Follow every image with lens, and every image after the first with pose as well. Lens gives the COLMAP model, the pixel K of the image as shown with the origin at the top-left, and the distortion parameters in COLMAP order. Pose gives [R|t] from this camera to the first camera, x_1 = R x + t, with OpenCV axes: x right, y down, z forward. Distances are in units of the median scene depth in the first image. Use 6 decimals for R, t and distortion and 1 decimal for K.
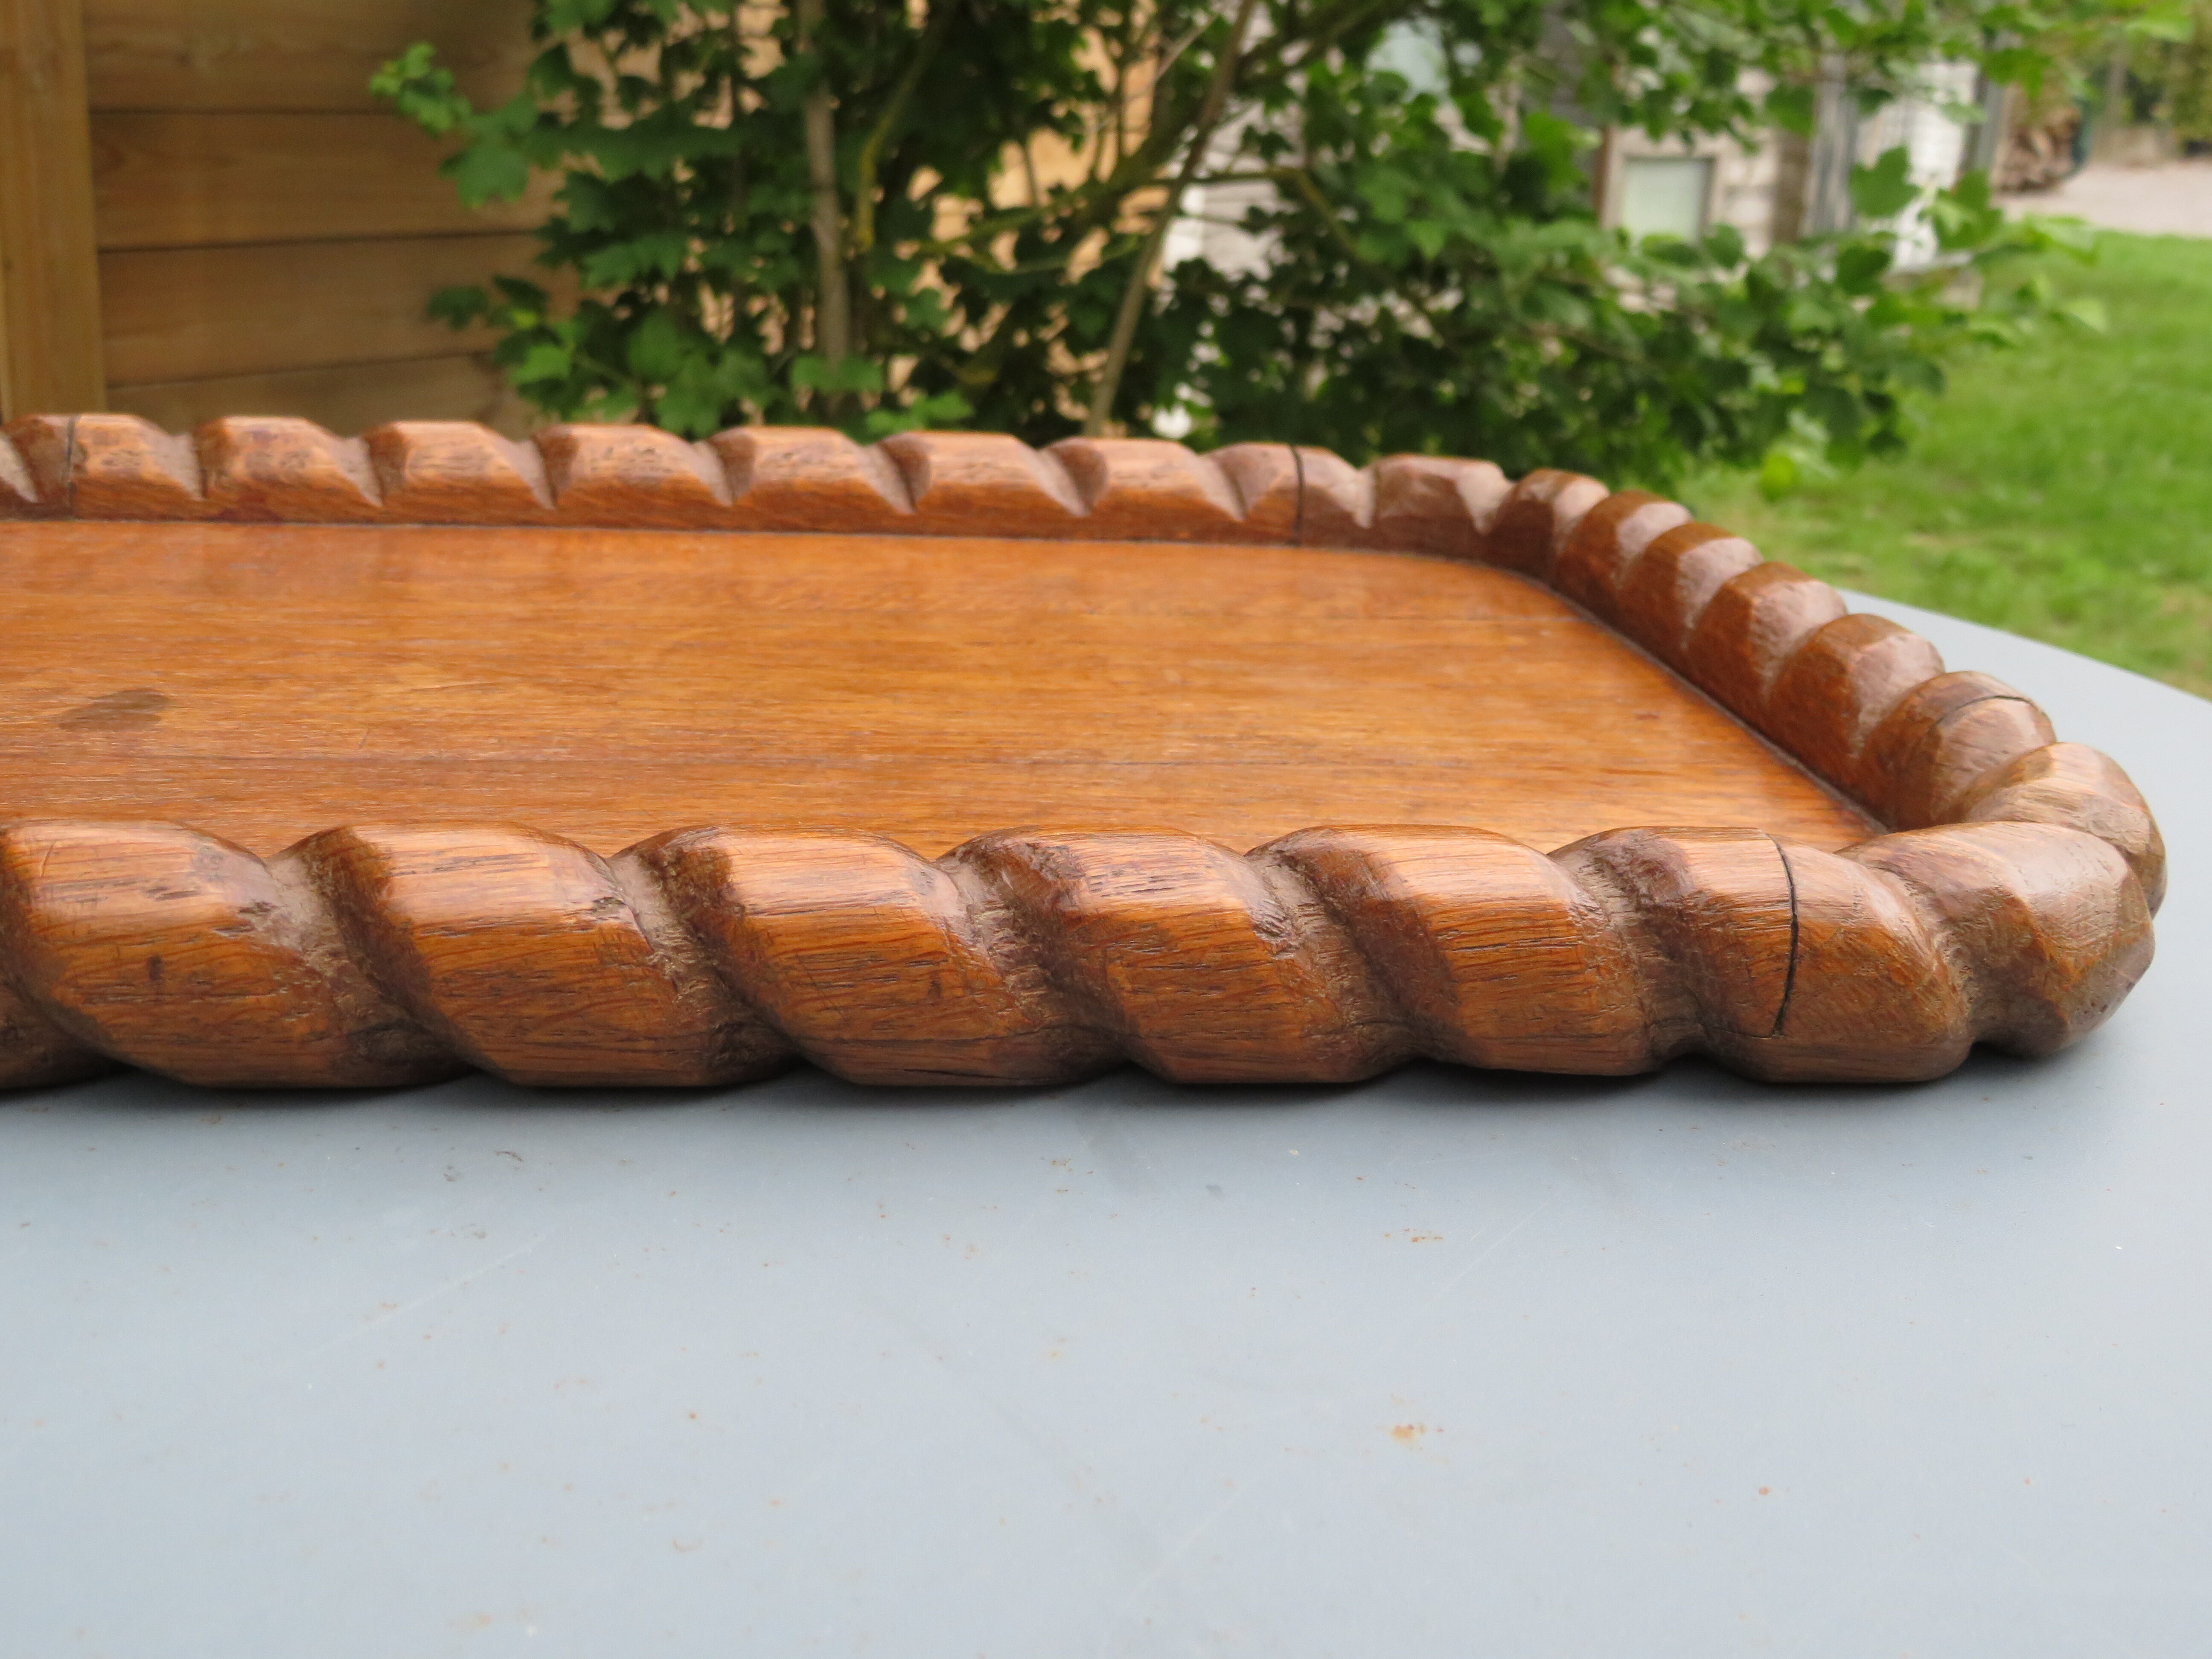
lens RADIAL K [[2471.1, 0, 1085.9], [0, 2471.1, 833.7], [0, 0, 1]] dist [-0.012478, 0.000000]
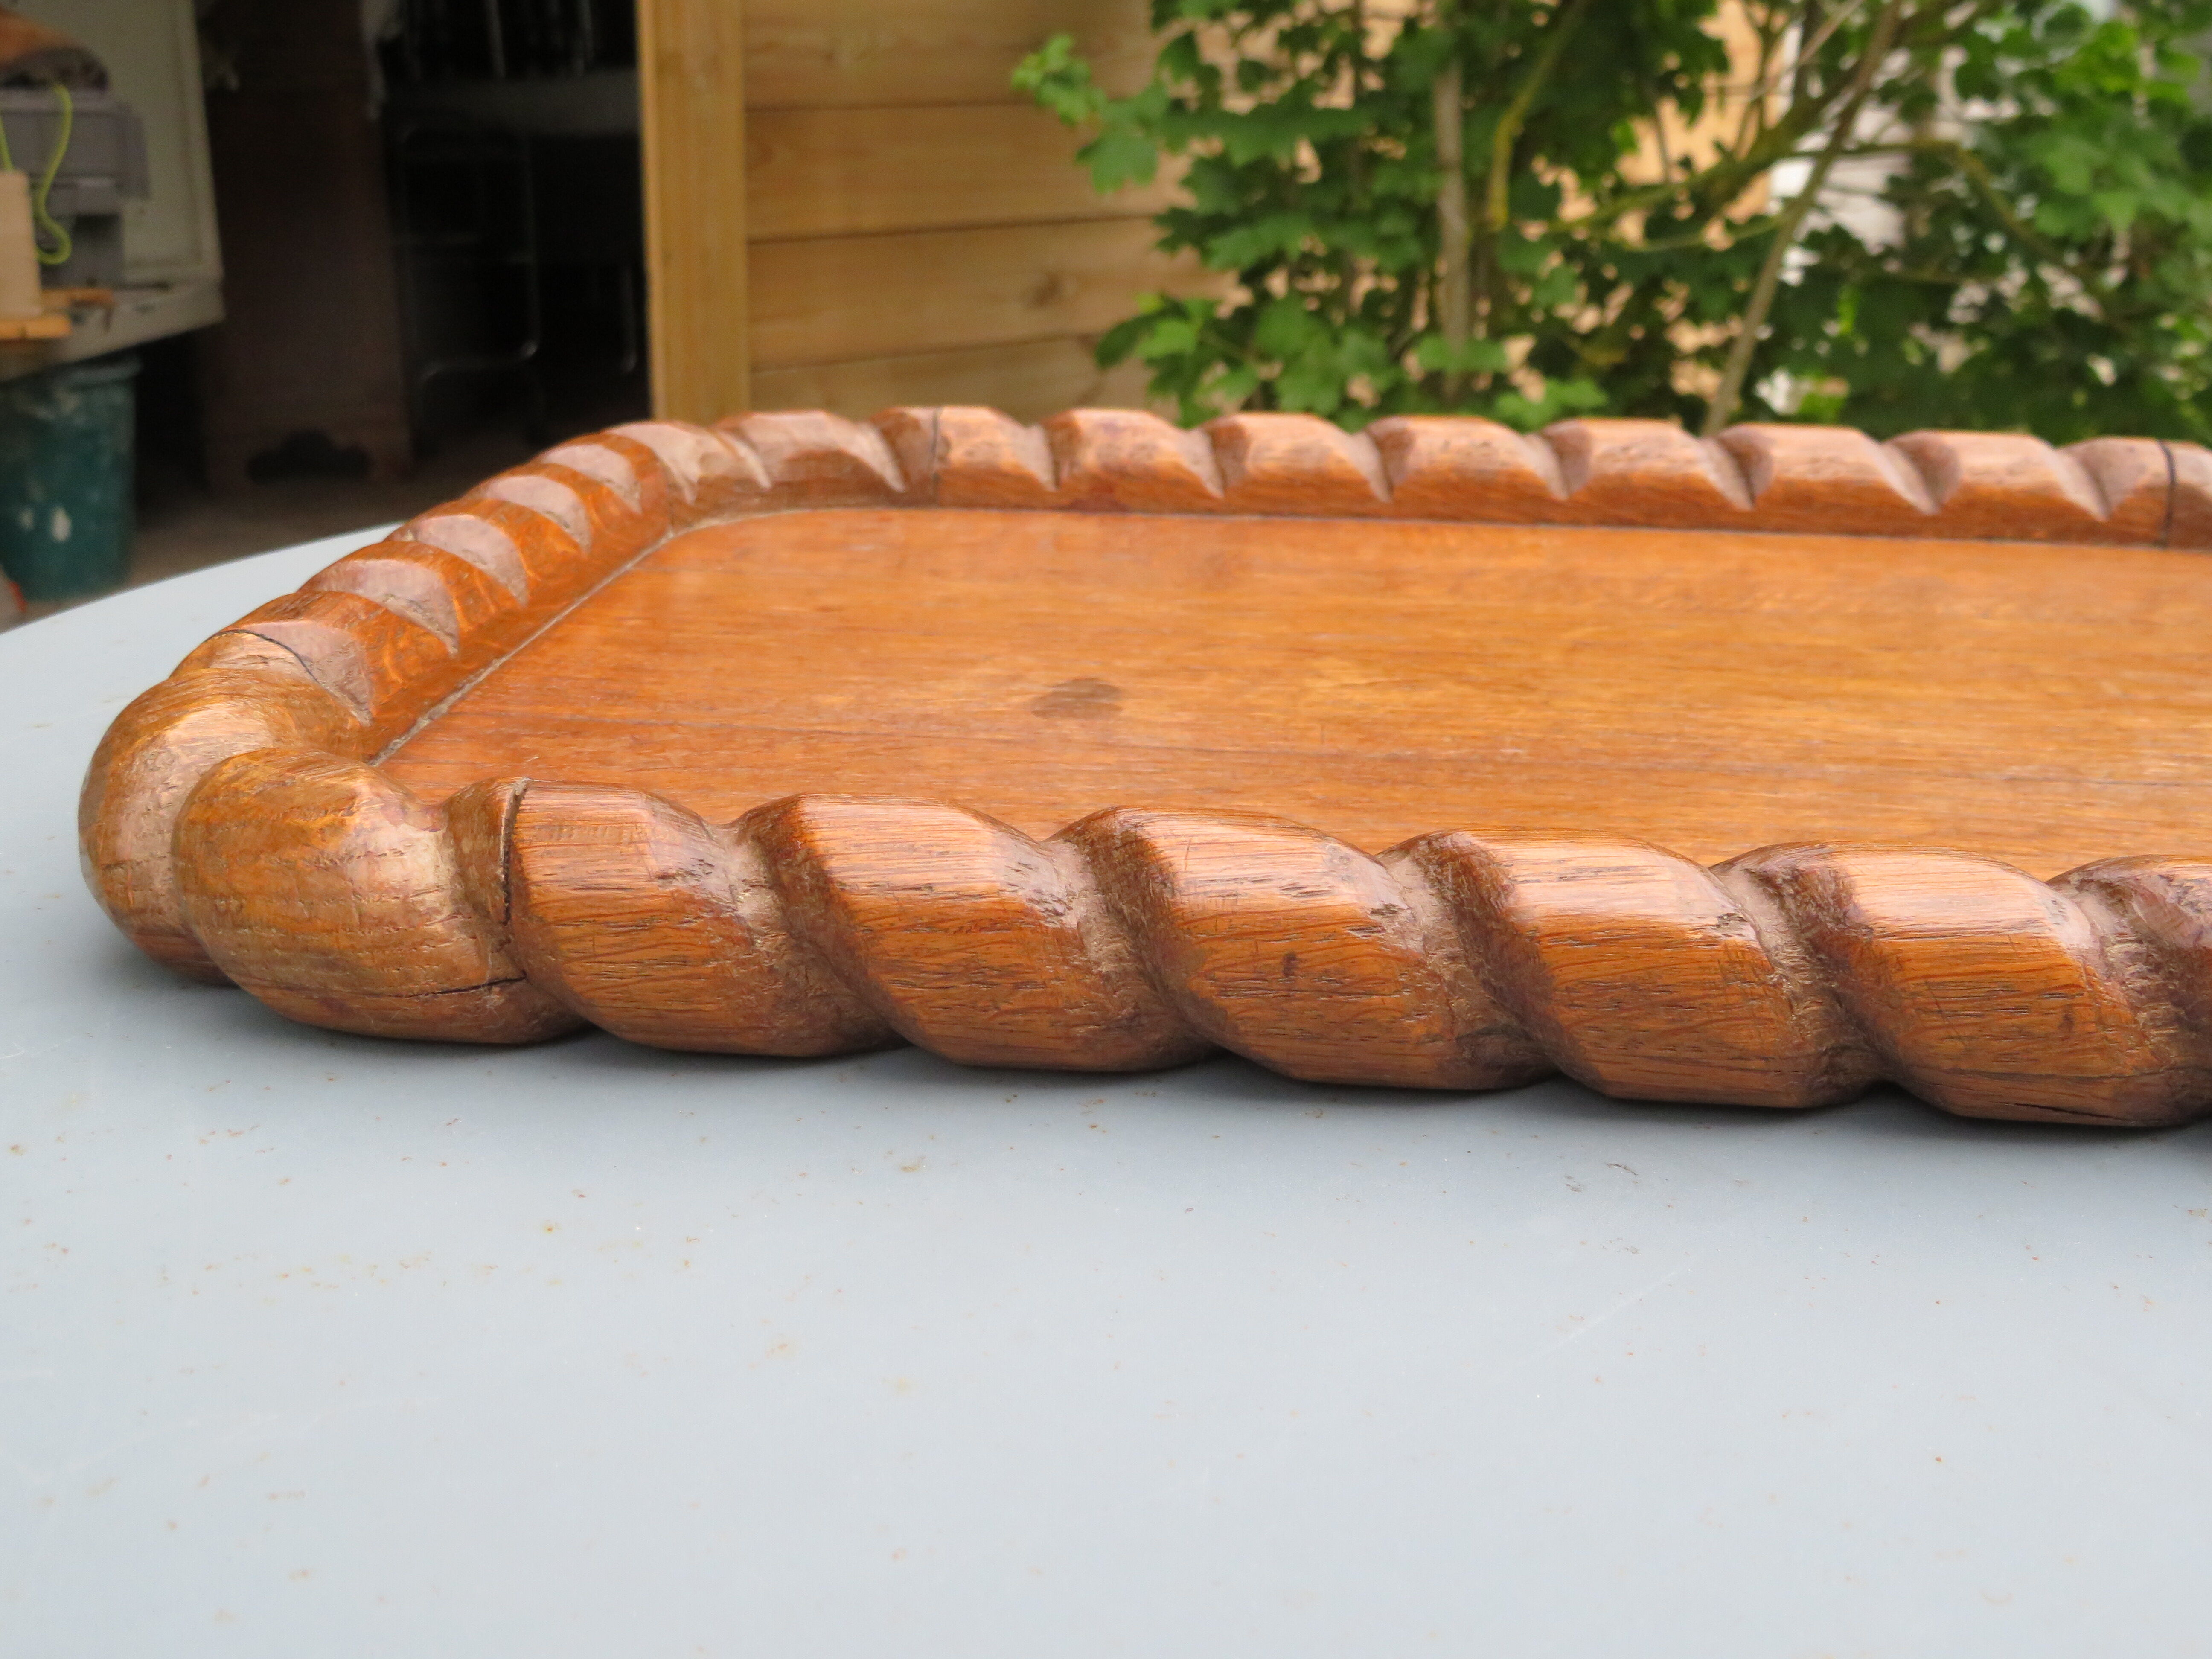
lens RADIAL K [[2471.1, 0, 1007.3], [0, 2471.1, 816.1], [0, 0, 1]] dist [-0.012478, 0.000000]
pose [[0.973932, 0.036438, -0.223897, -0.137839], [-0.035873, 0.999335, 0.006593, -0.004906], [0.223988, 0.001611, 0.974591, -0.012814]]
